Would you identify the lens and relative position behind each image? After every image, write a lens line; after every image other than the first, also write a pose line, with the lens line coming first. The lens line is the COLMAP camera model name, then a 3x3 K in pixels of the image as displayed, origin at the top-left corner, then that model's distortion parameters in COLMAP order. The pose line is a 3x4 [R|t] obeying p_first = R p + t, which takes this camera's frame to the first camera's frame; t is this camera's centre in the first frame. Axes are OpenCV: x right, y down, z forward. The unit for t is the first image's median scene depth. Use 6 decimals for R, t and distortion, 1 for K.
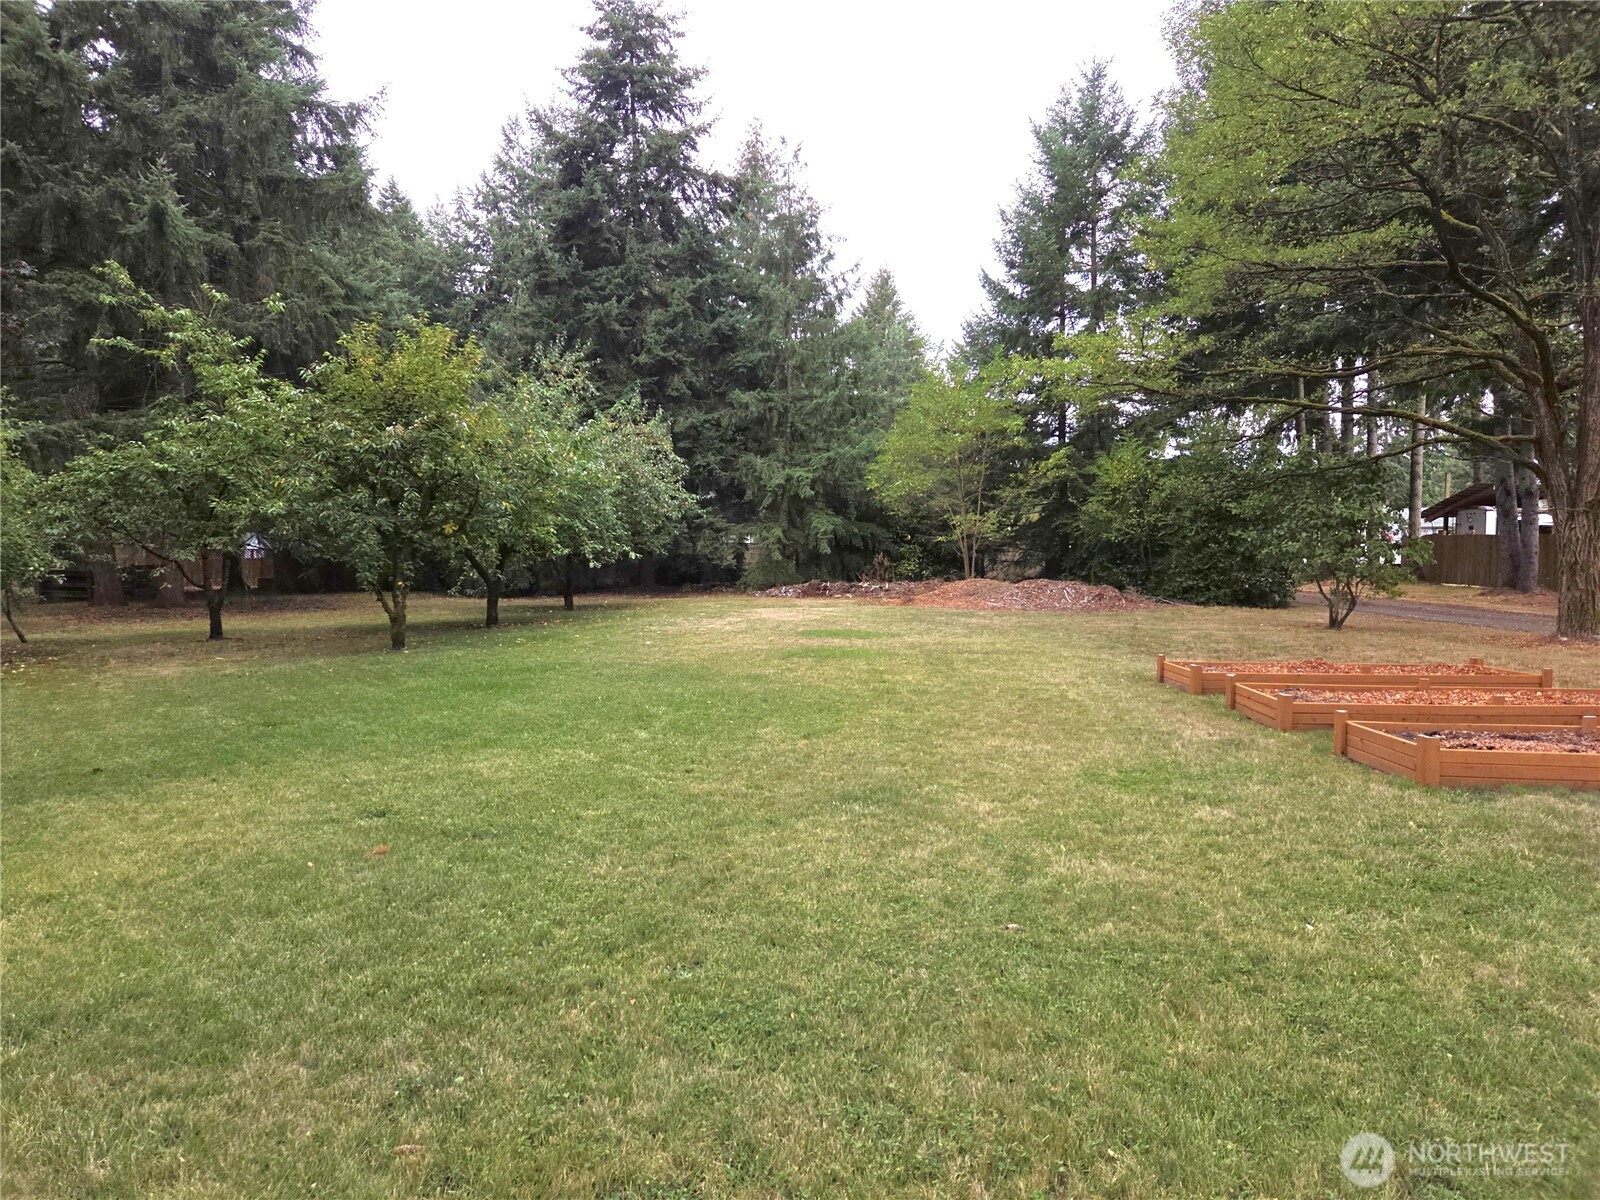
lens RADIAL K [[1075.1, 0, 796.3], [0, 1075.1, 592.6], [0, 0, 1]] dist [0.071607, -0.046802]
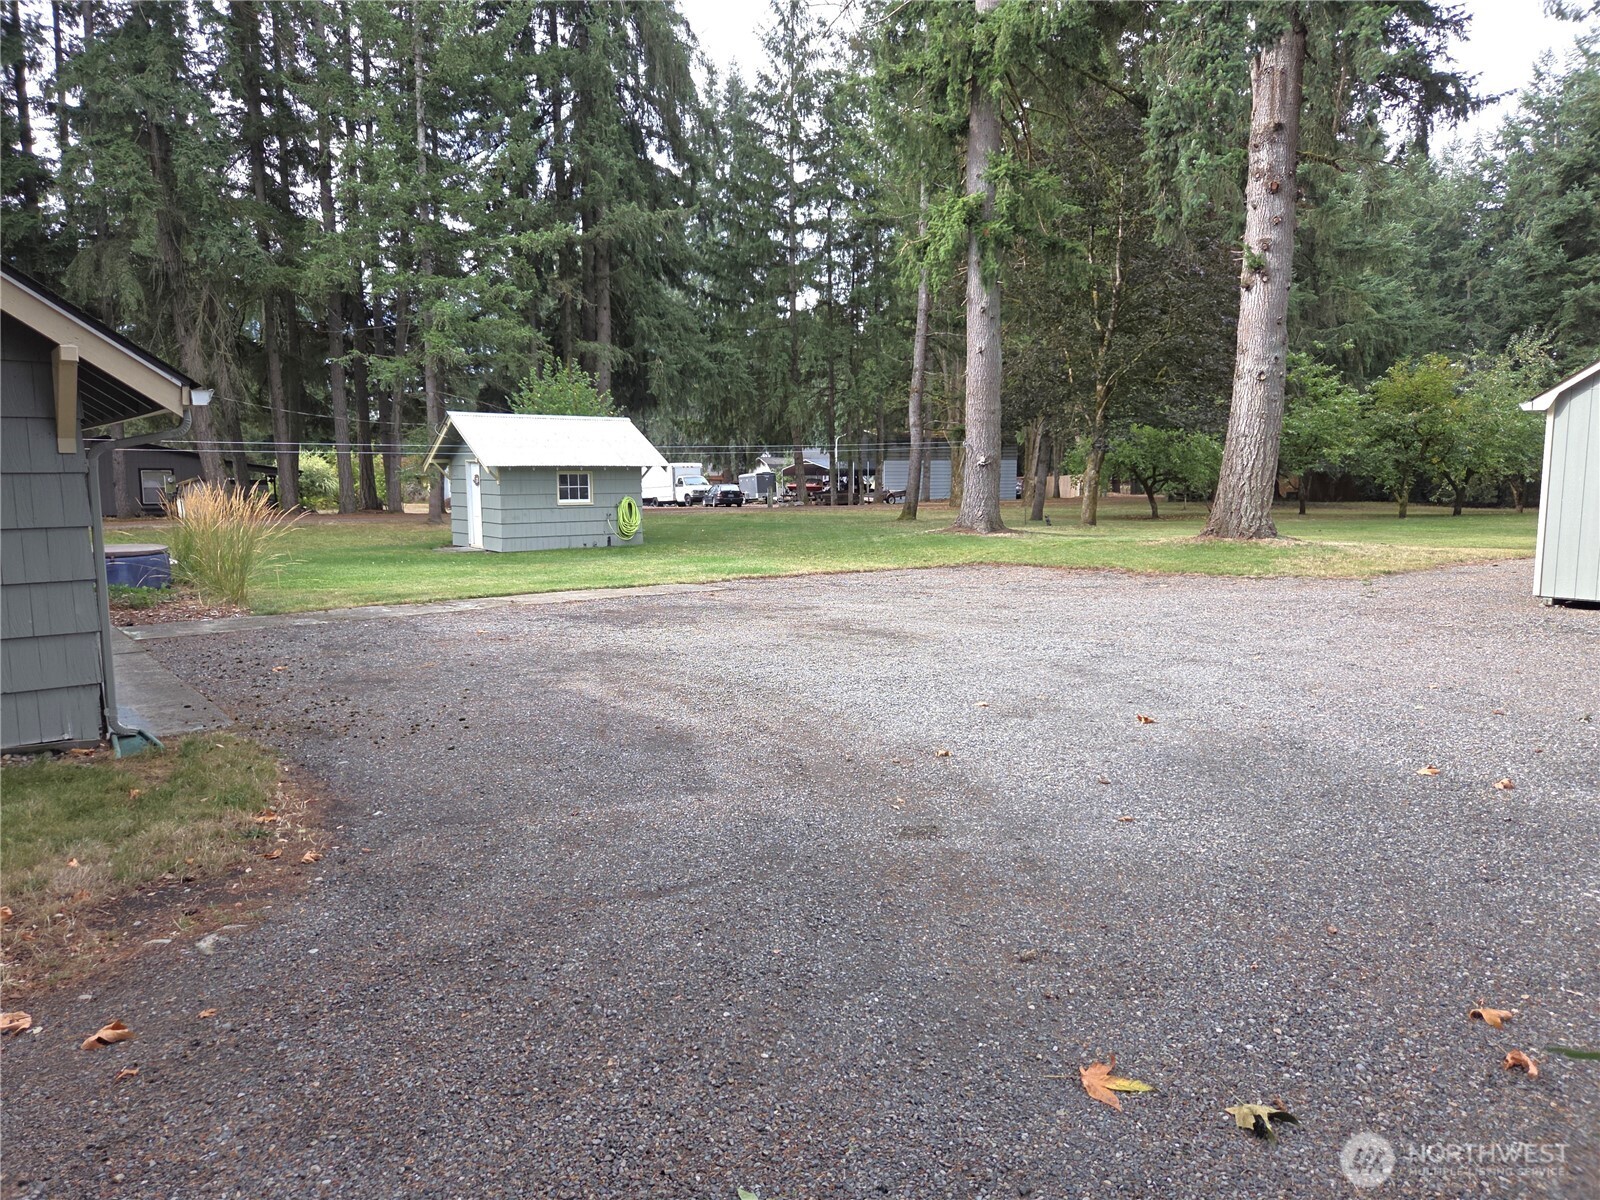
lens RADIAL K [[1075.1, 0, 789.1], [0, 1075.1, 602.1], [0, 0, 1]] dist [0.071607, -0.046802]
pose [[0.671512, 0.096472, -0.734687, 0.196022], [-0.040935, 0.994804, 0.093213, 0.030850], [0.739862, -0.032519, 0.671972, -0.627761]]
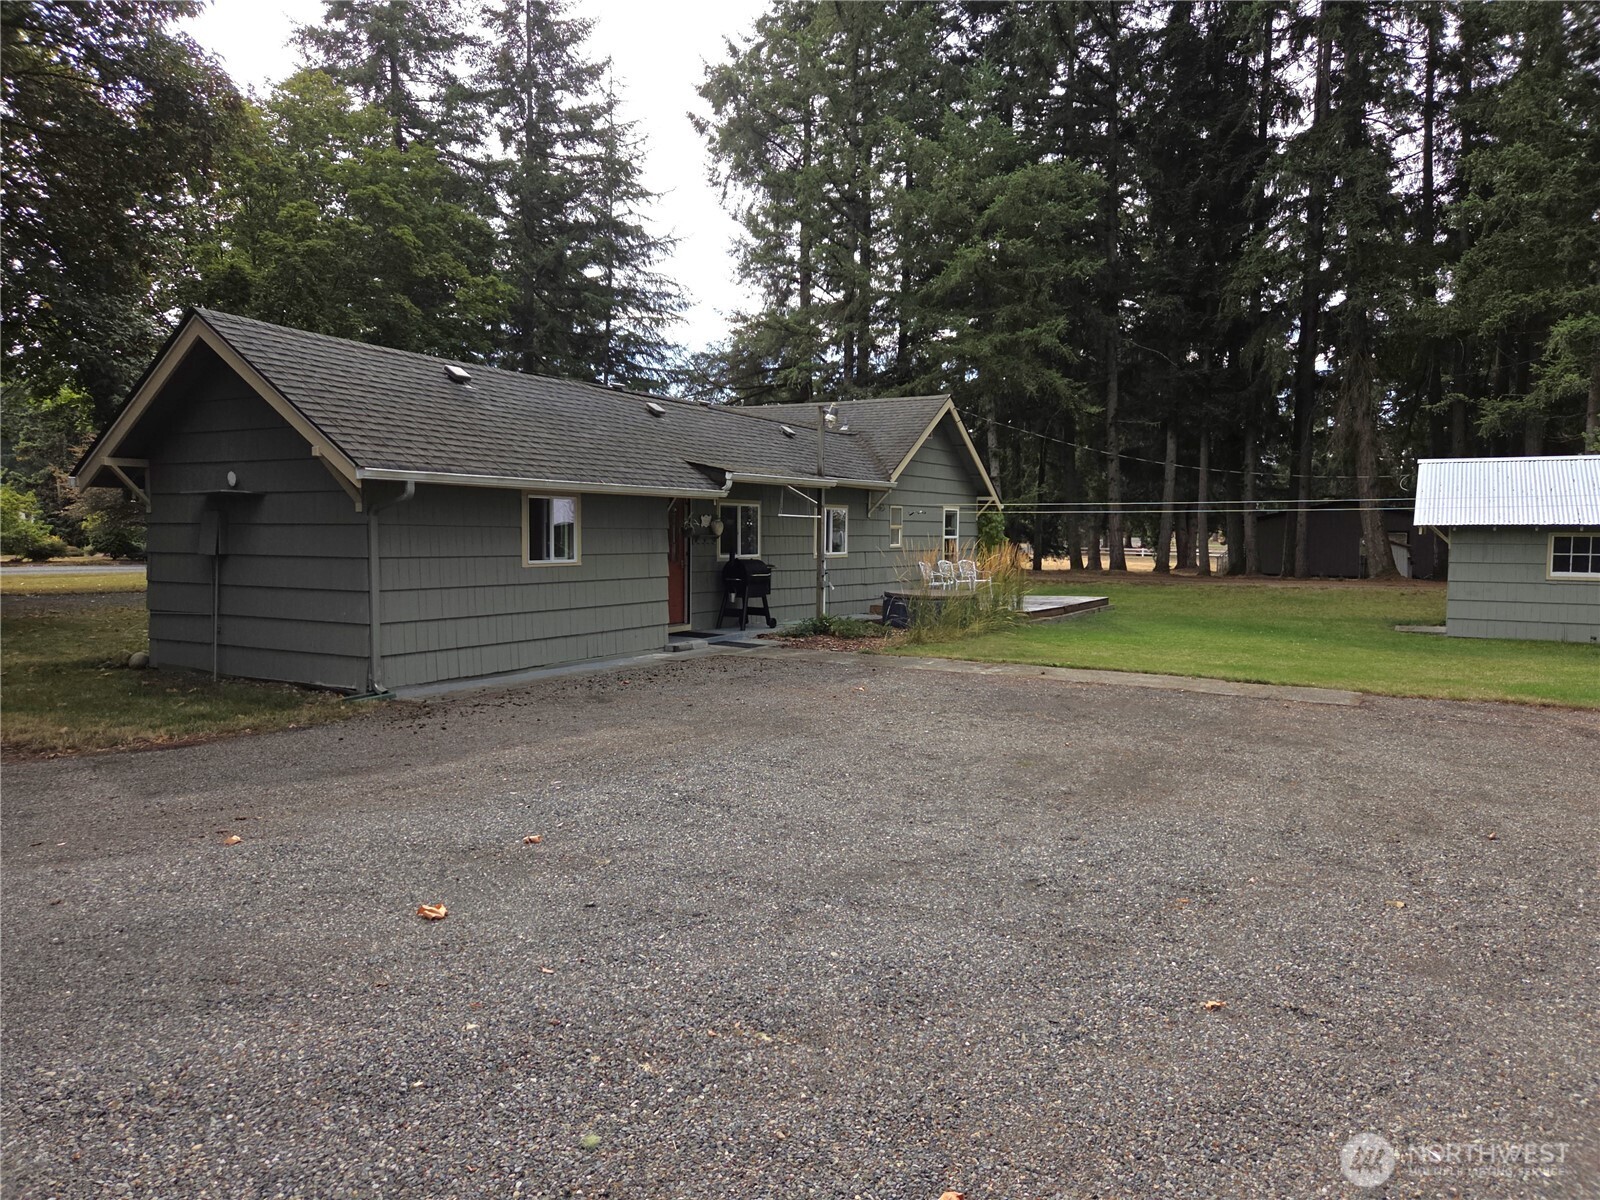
lens RADIAL K [[1075.1, 0, 808.0], [0, 1075.1, 595.3], [0, 0, 1]] dist [0.071607, -0.046802]
pose [[-0.439117, 0.059948, -0.896428, 0.184849], [-0.049433, 0.994648, 0.090732, 0.018511], [0.897069, 0.084155, -0.433803, -0.370479]]
